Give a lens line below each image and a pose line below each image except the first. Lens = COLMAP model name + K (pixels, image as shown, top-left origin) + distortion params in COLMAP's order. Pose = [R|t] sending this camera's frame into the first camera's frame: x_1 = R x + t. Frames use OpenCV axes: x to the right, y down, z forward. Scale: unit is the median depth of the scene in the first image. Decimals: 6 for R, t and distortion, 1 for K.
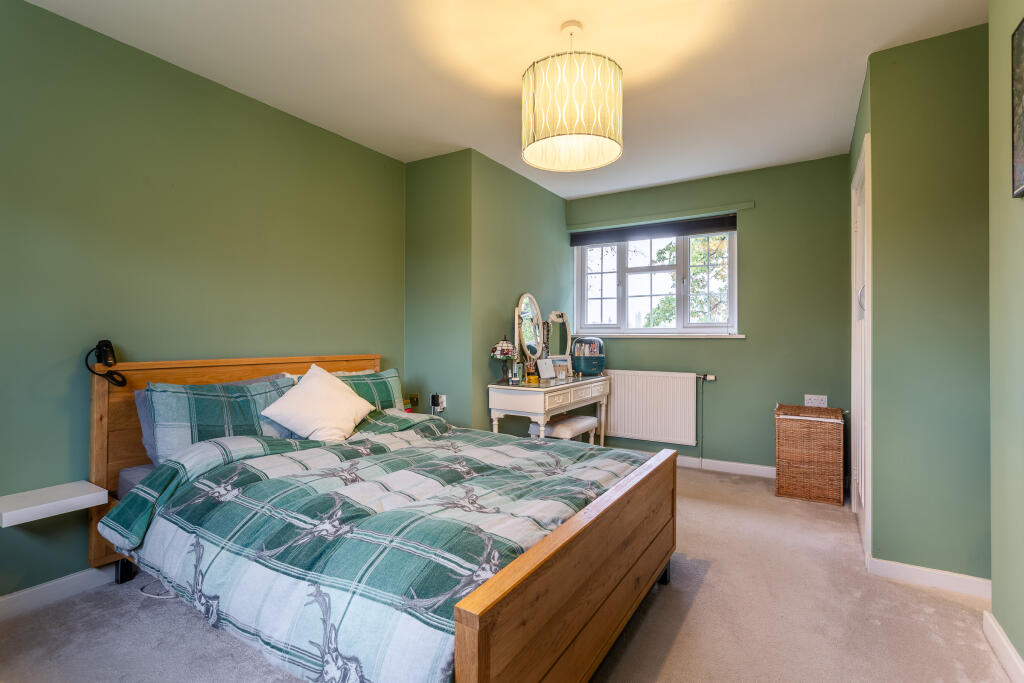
lens RADIAL K [[491.1, 0, 512.0], [0, 491.1, 341.5], [0, 0, 1]] dist [0.001488, 0.000732]
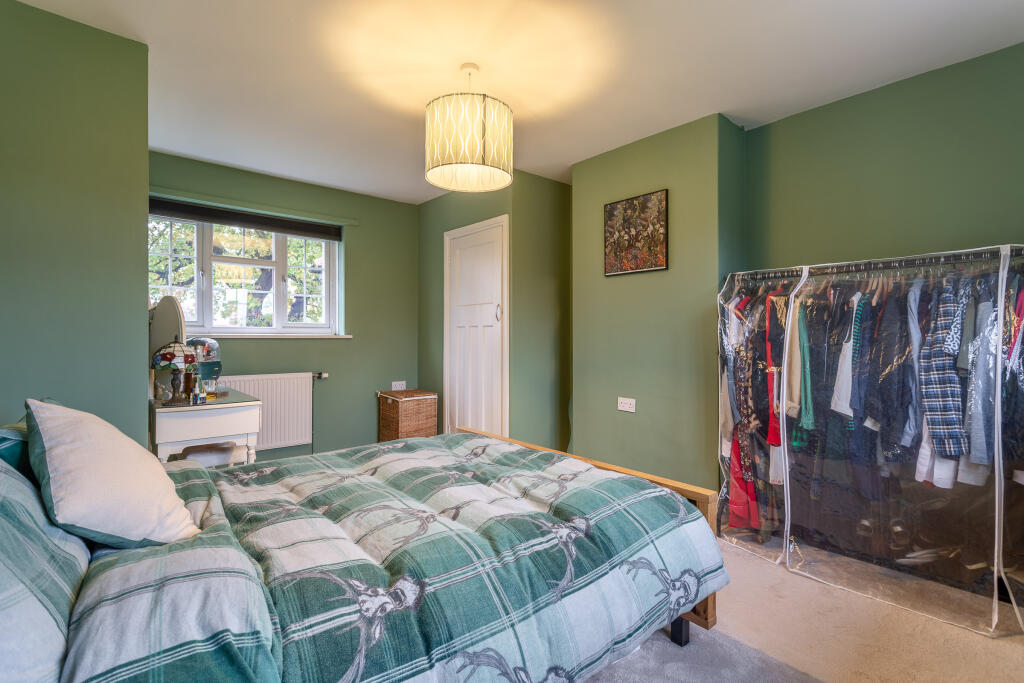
lens RADIAL K [[491.8, 0, 513.1], [0, 491.8, 353.8], [0, 0, 1]] dist [0.000858, 0.000267]
pose [[0.265222, -0.034238, 0.963579, -0.833674], [0.008942, 0.999414, 0.033050, -0.007844], [-0.964146, -0.000149, 0.265373, 0.520292]]
